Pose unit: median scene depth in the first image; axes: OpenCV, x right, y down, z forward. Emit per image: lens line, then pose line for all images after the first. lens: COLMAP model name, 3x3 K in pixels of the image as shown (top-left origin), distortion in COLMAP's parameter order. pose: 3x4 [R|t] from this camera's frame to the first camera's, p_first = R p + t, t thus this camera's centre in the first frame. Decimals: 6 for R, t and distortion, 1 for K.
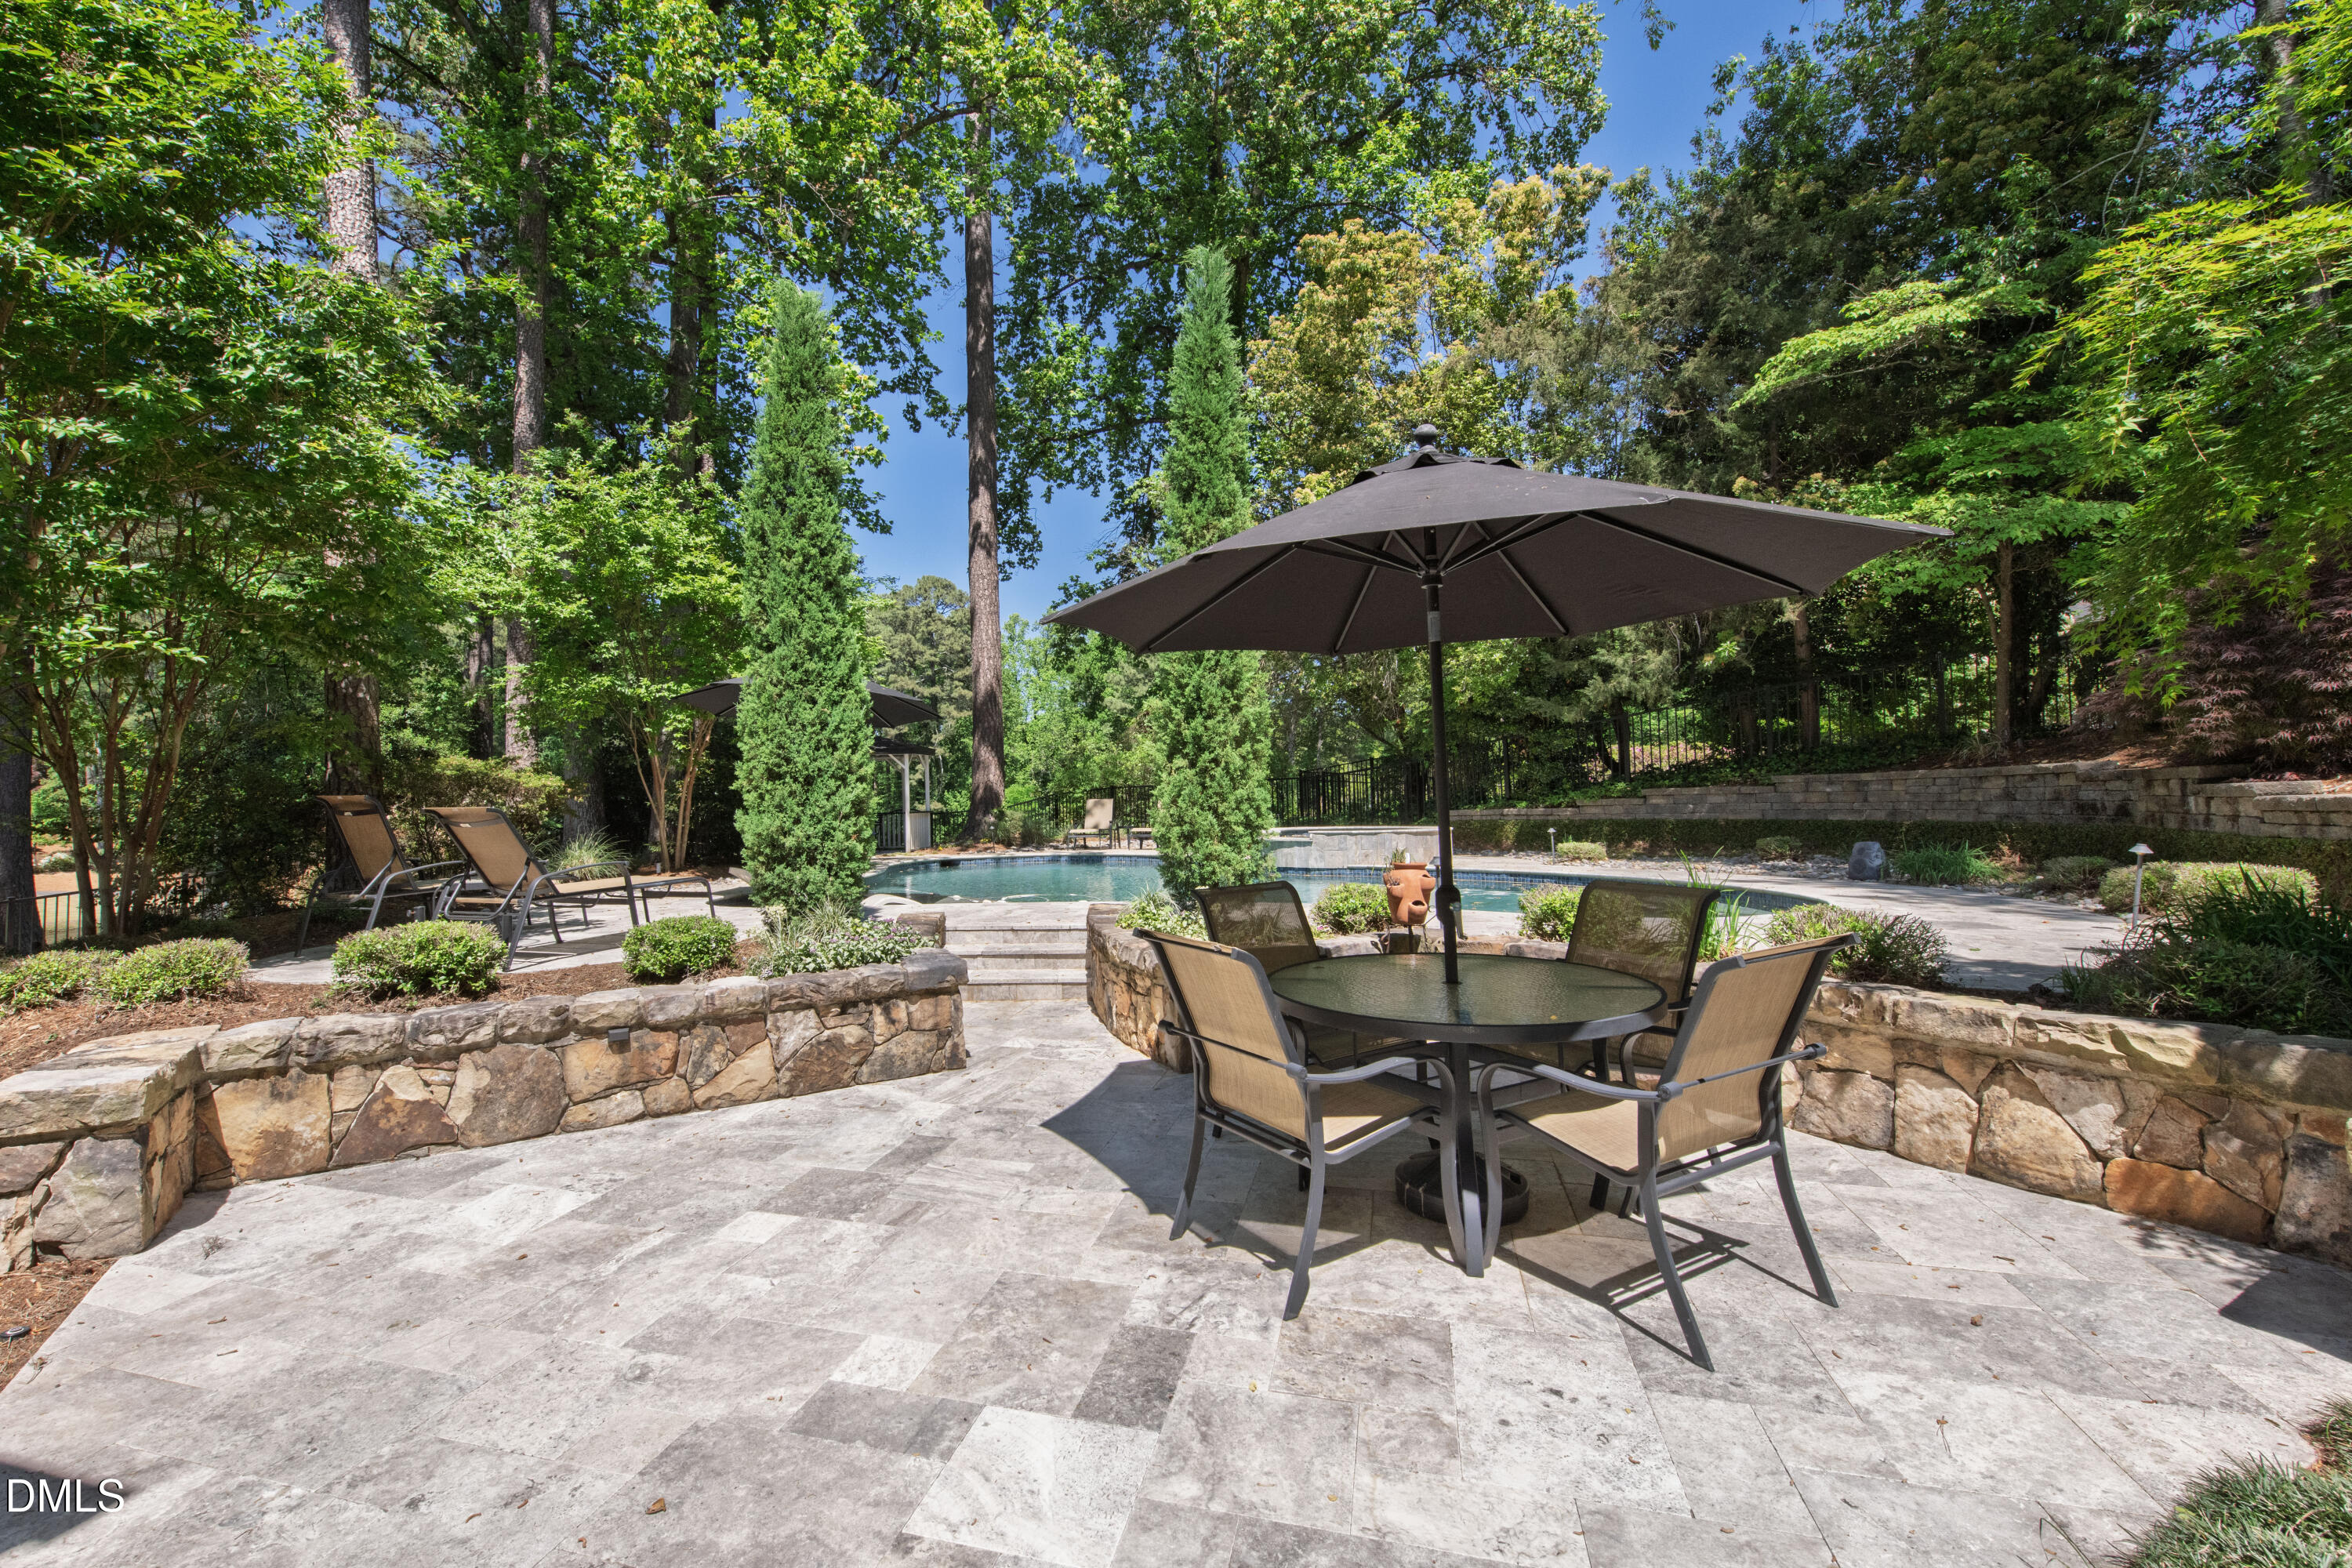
lens RADIAL K [[960.4, 0, 1130.6], [0, 960.4, 752.6], [0, 0, 1]] dist [0.006016, 0.000634]
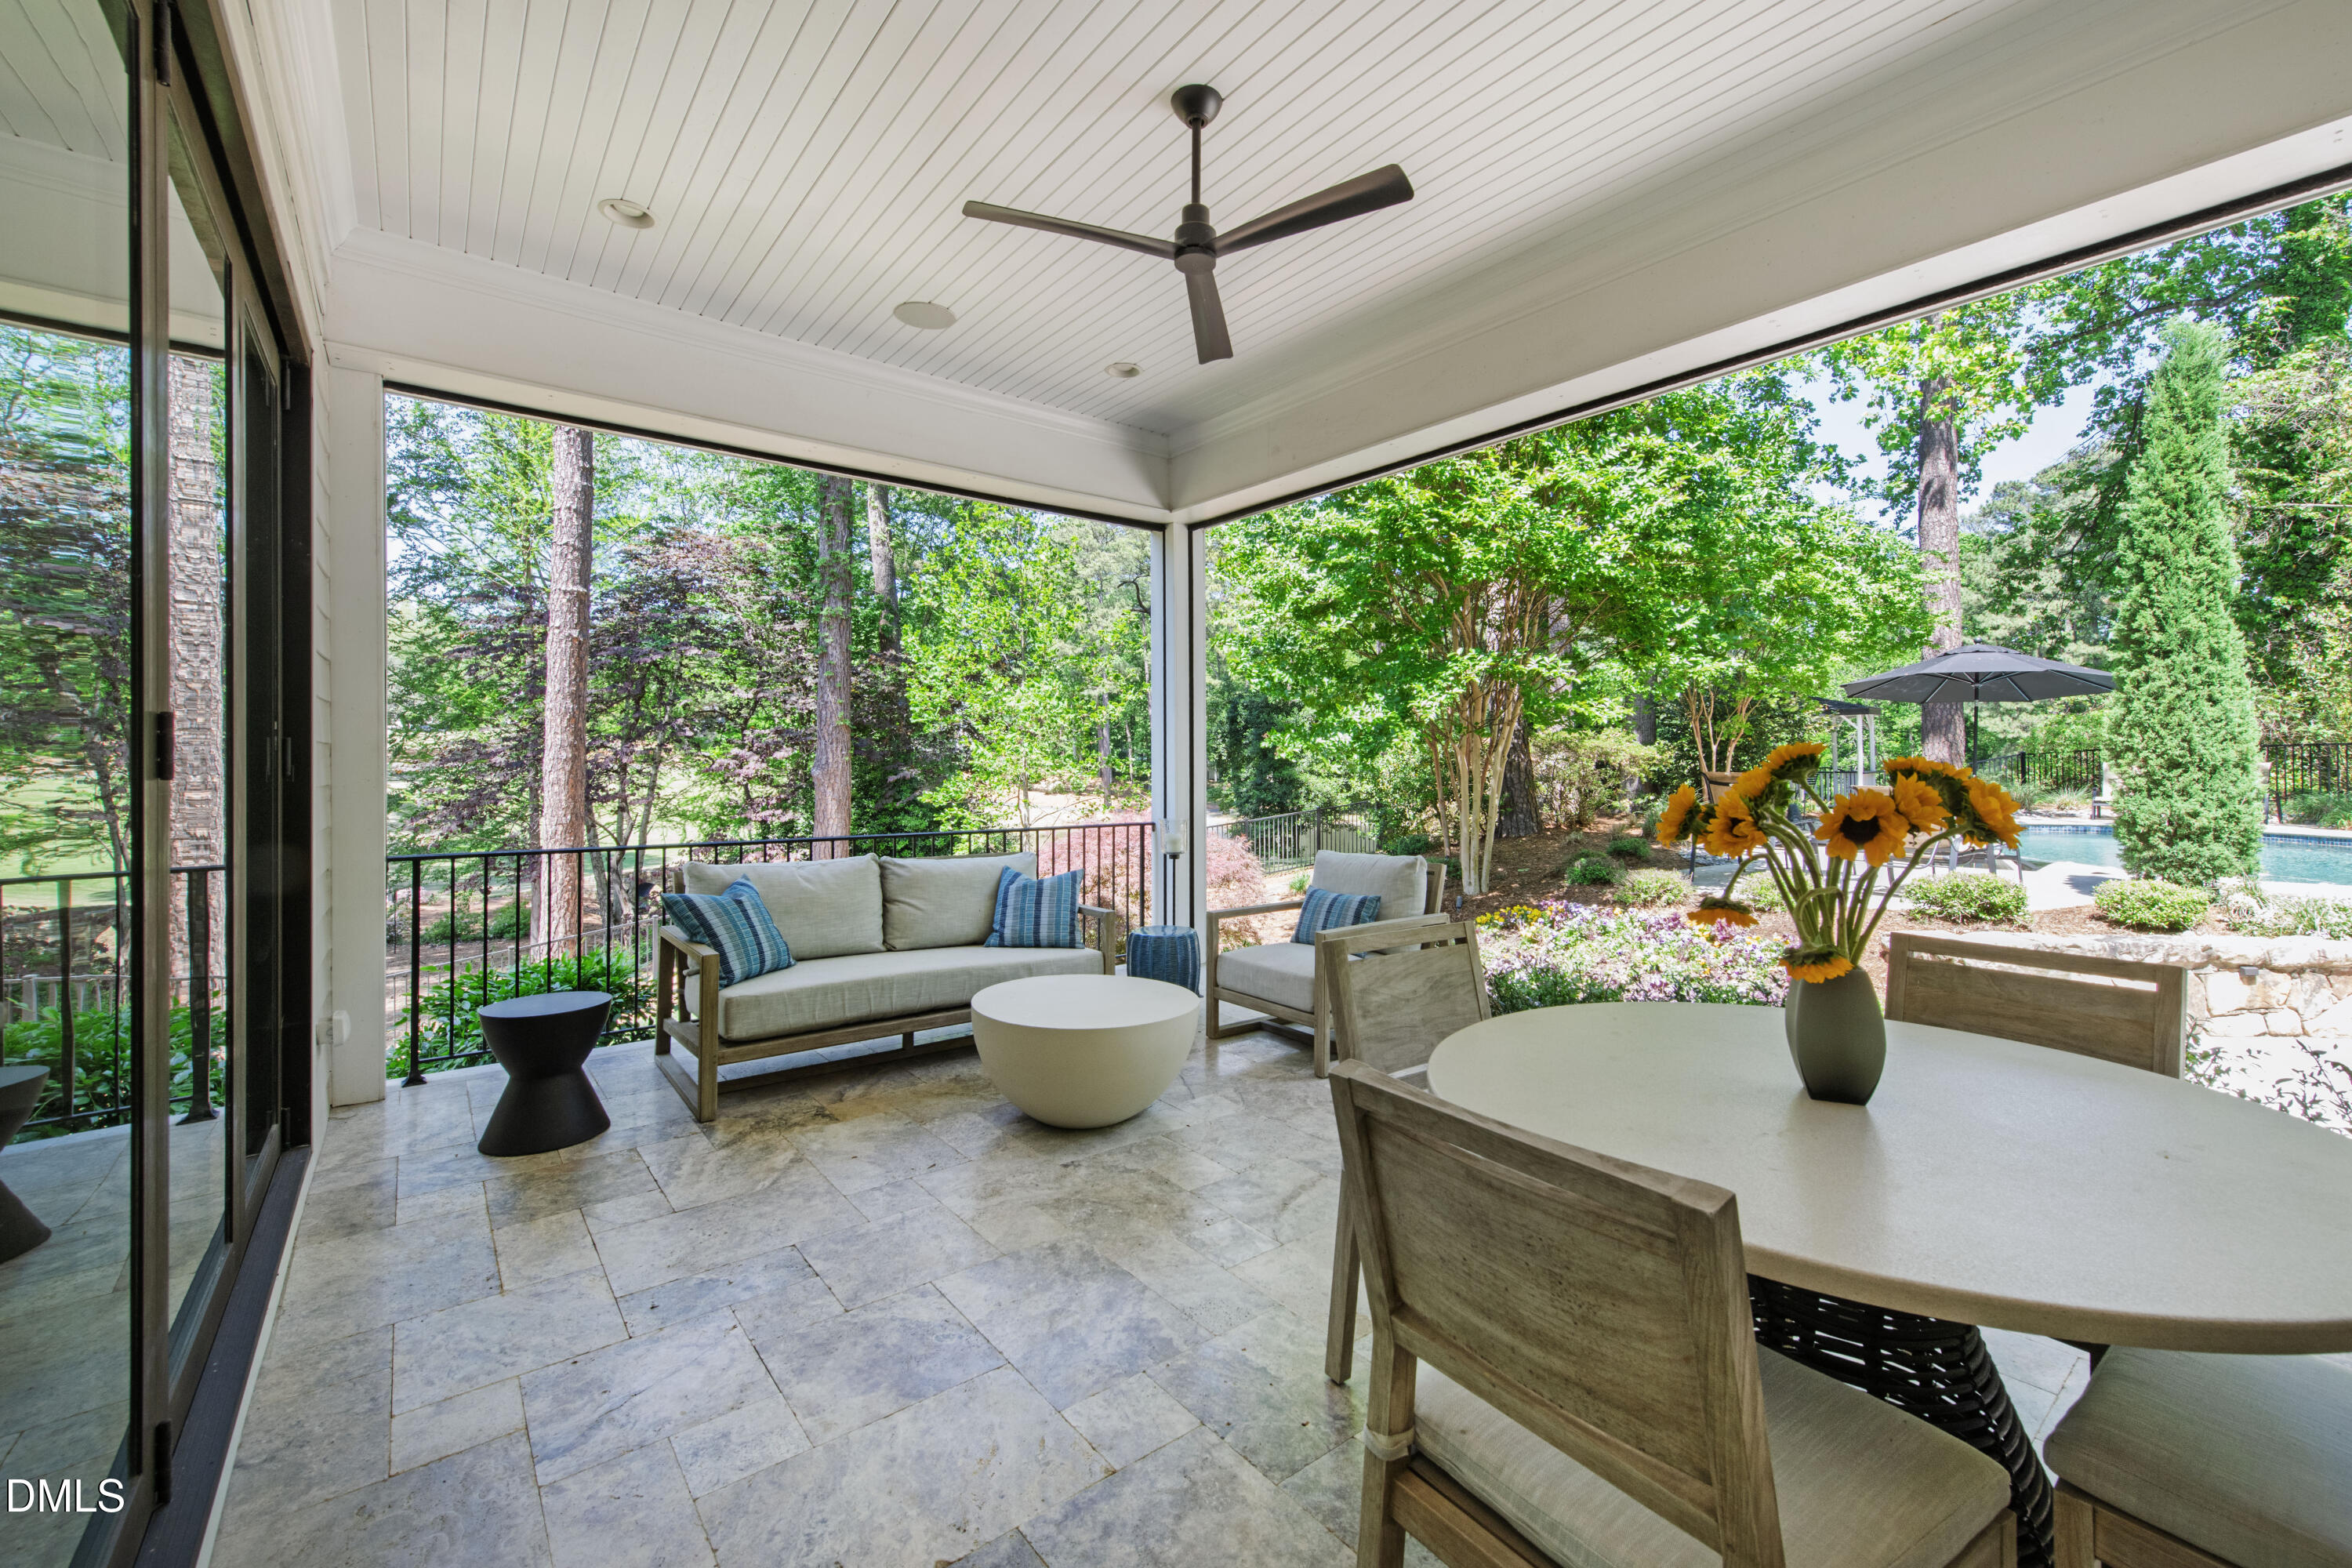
lens RADIAL K [[960.4, 0, 1239.9], [0, 960.4, 760.8], [0, 0, 1]] dist [0.006016, 0.000634]
pose [[0.816008, 0.011200, -0.577932, -0.345341], [0.024657, 0.998228, 0.054158, -0.040496], [0.577514, -0.058443, 0.814286, -0.340028]]
